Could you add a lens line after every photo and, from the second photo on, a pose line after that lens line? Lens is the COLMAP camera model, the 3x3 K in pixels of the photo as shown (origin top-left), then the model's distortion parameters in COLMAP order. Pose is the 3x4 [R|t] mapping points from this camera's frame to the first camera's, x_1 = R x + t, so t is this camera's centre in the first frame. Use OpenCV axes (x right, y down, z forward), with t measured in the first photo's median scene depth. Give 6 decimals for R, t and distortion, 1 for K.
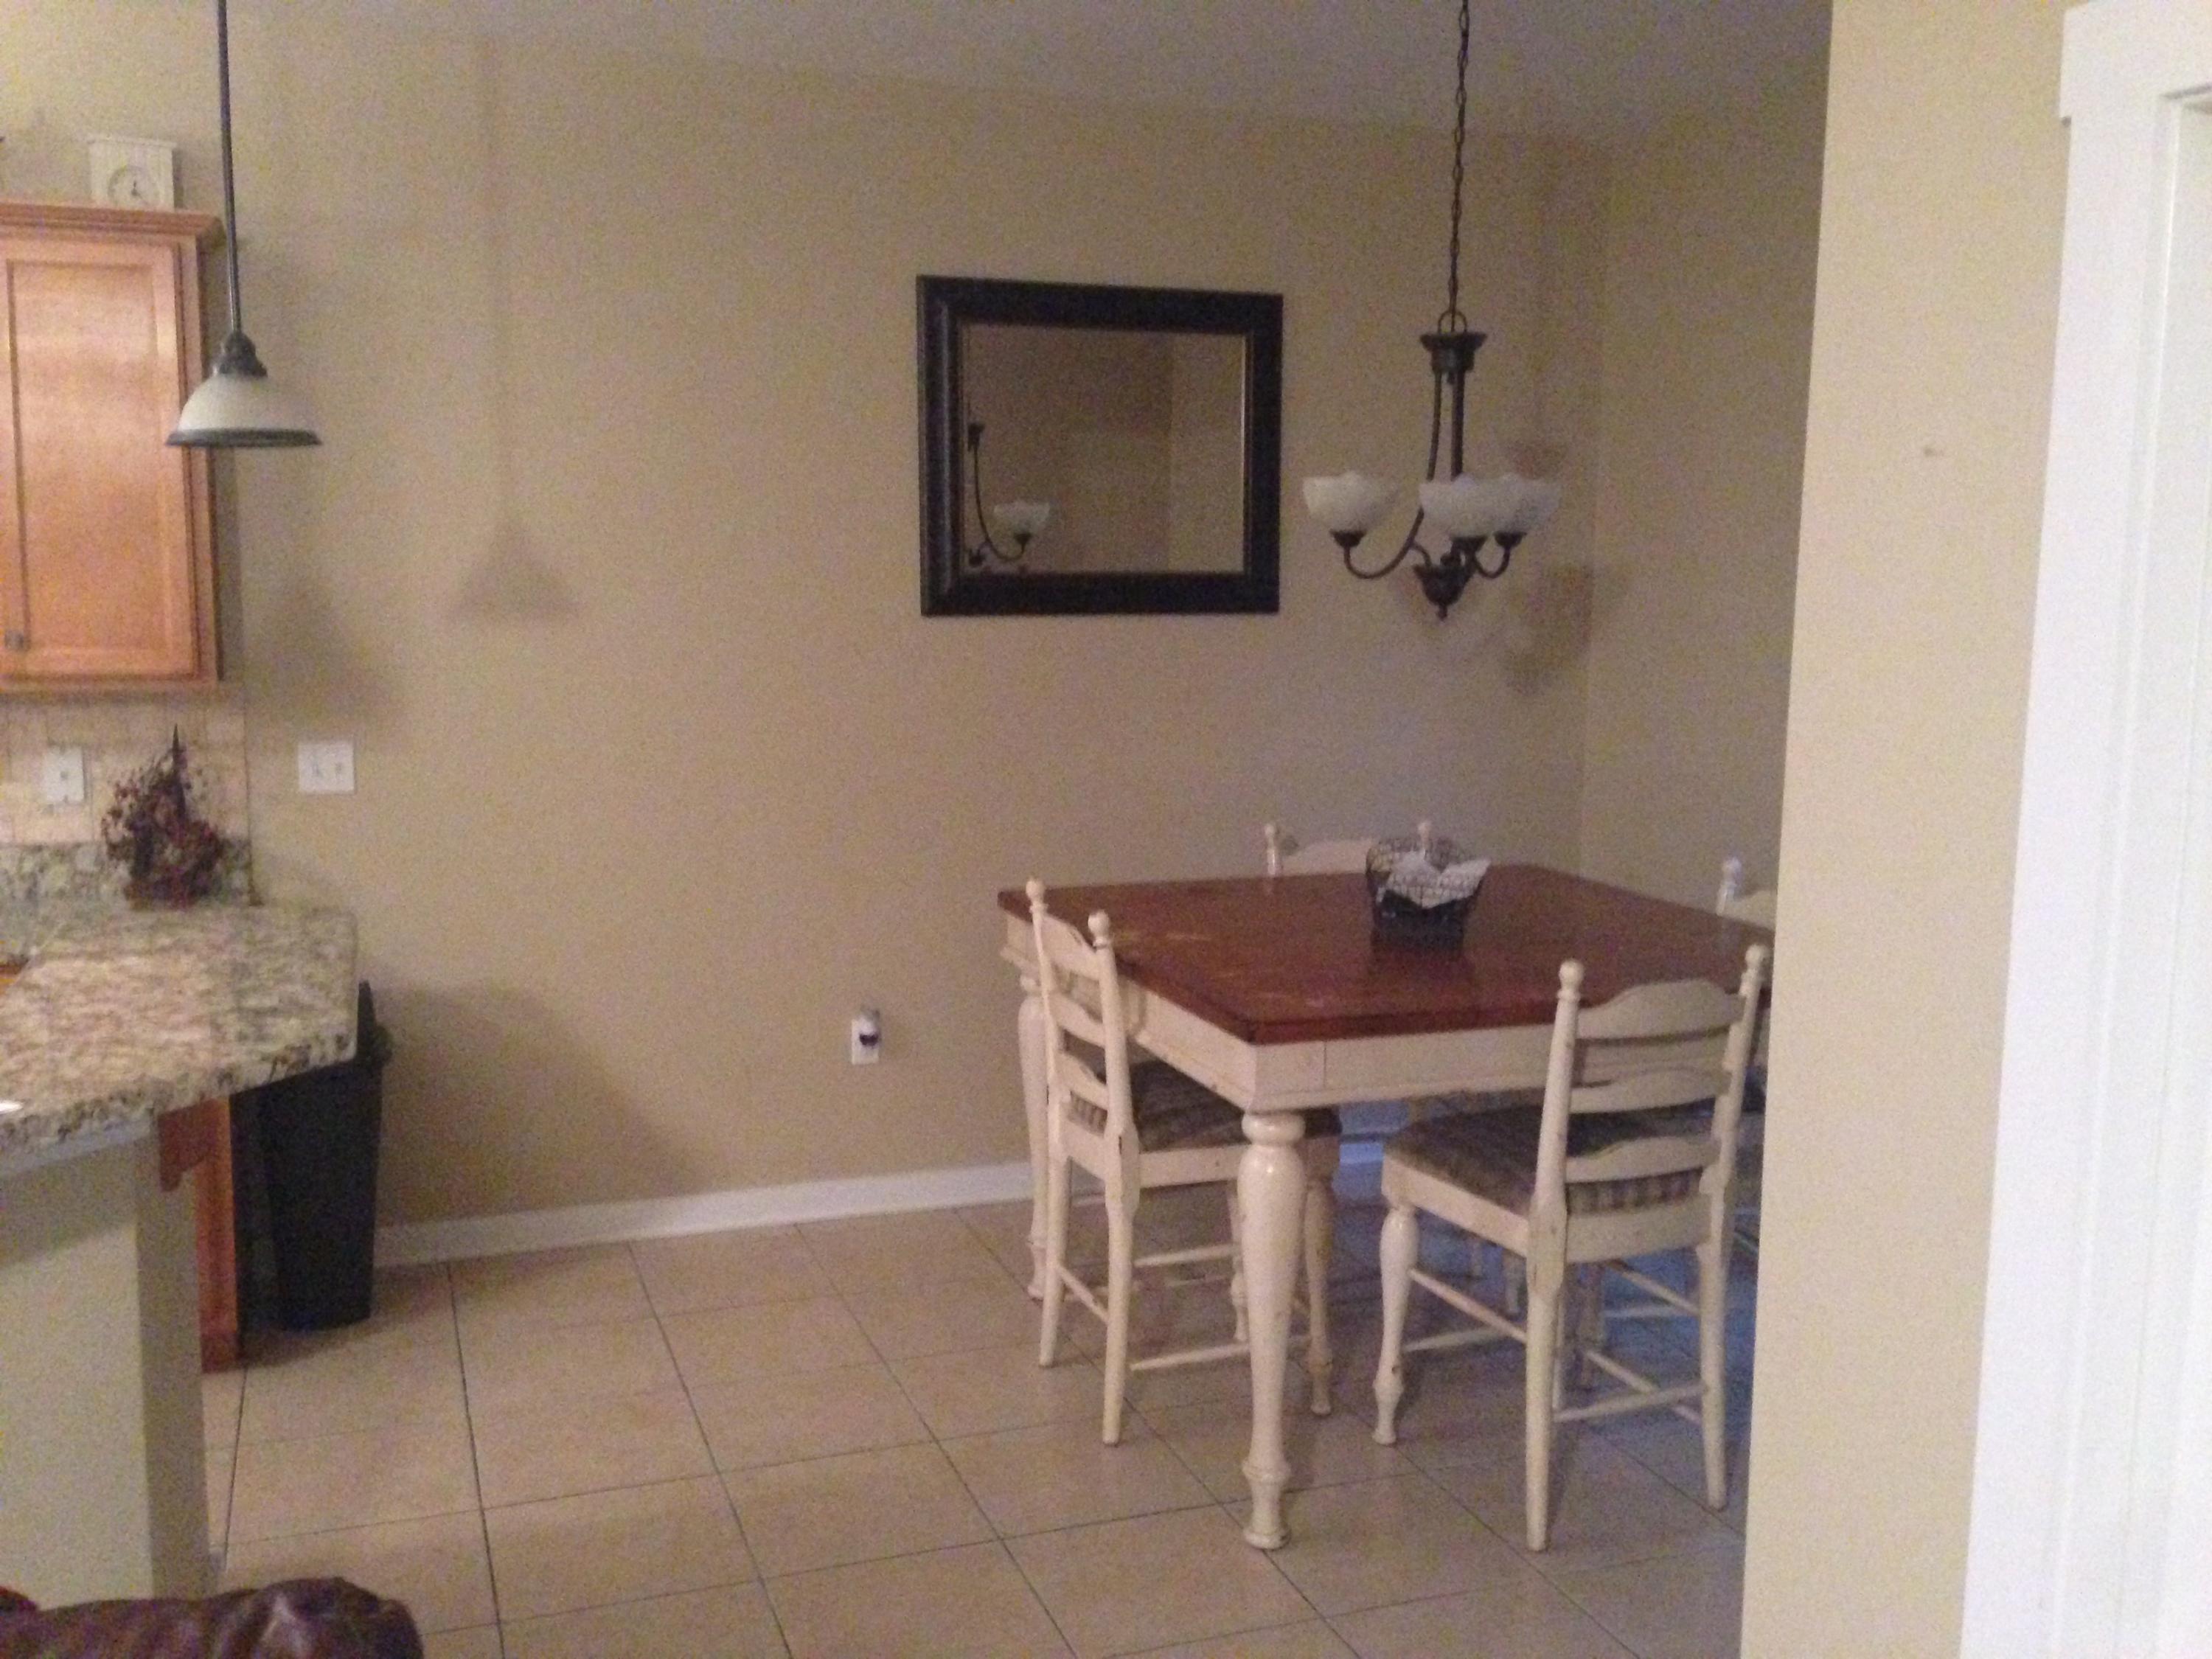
lens RADIAL K [[2086.9, 0, 1106.0], [0, 2086.9, 829.5], [0, 0, 1]] dist [0.095162, -0.006642]
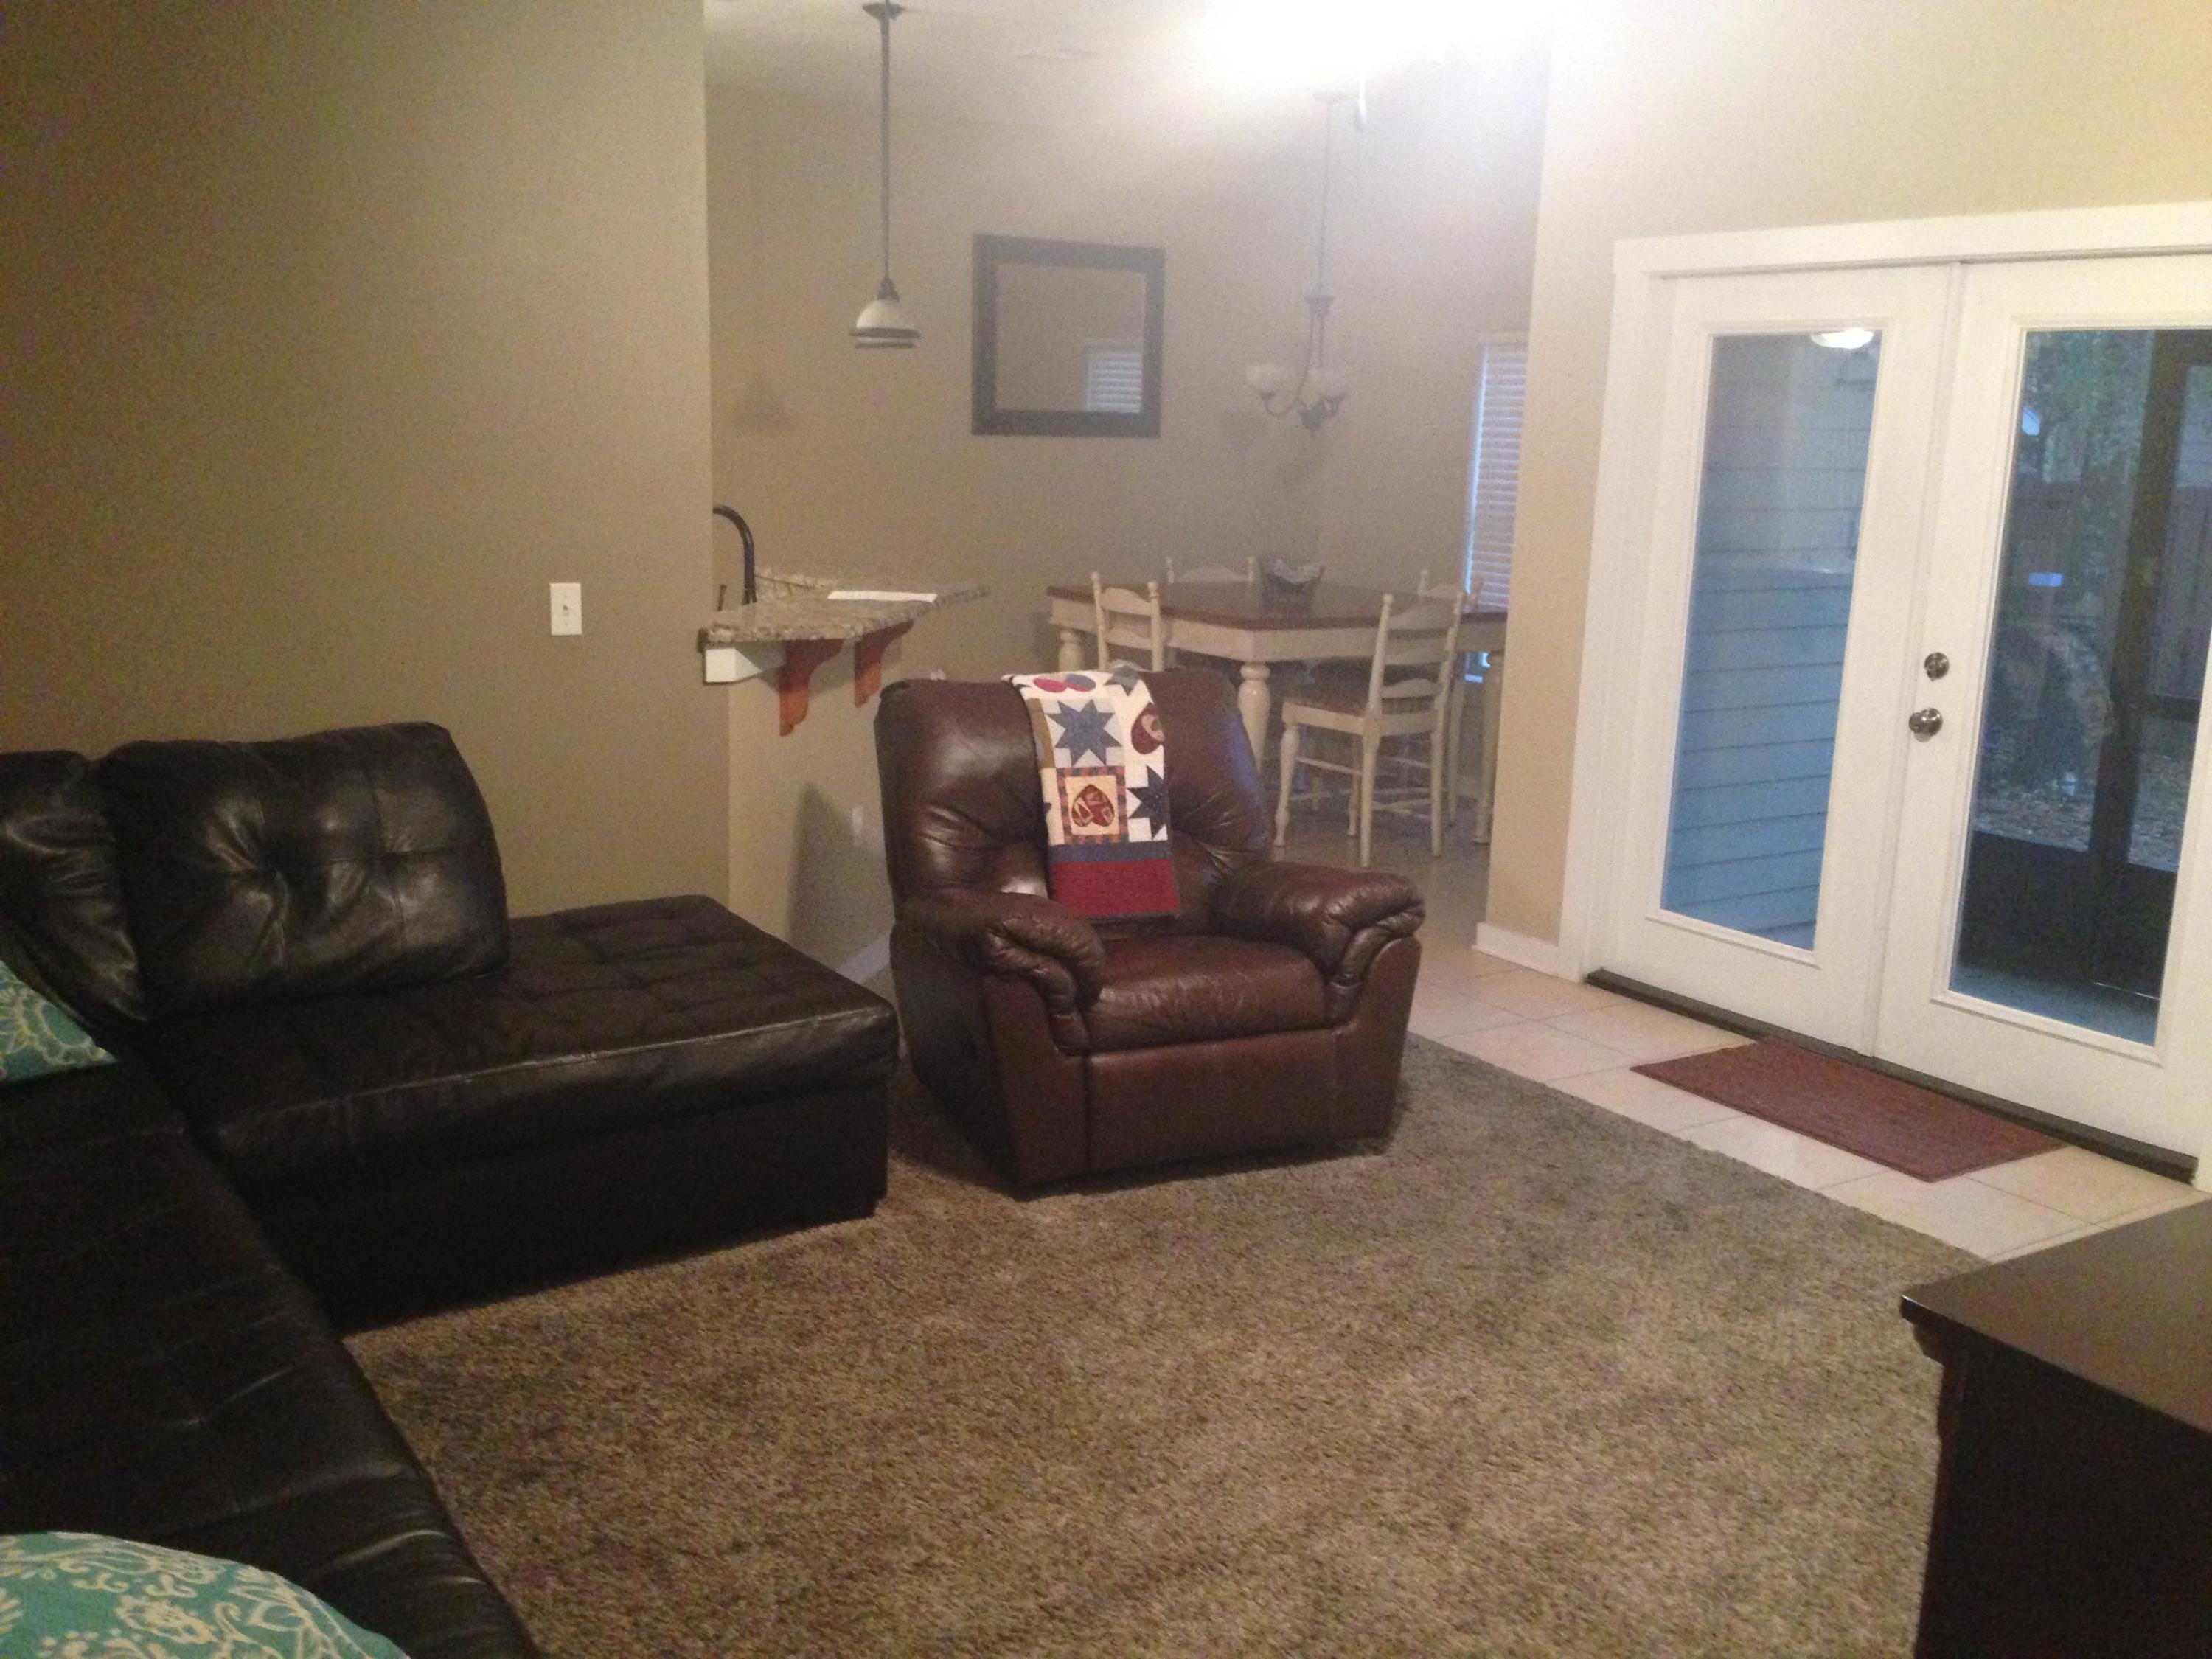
lens RADIAL K [[2086.9, 0, 1106.0], [0, 2086.9, 829.5], [0, 0, 1]] dist [0.095162, -0.006642]
pose [[0.971372, -0.021349, 0.236603, -0.559239], [0.005656, 0.997750, 0.066805, 0.152704], [-0.237497, -0.063554, 0.969307, -1.016099]]
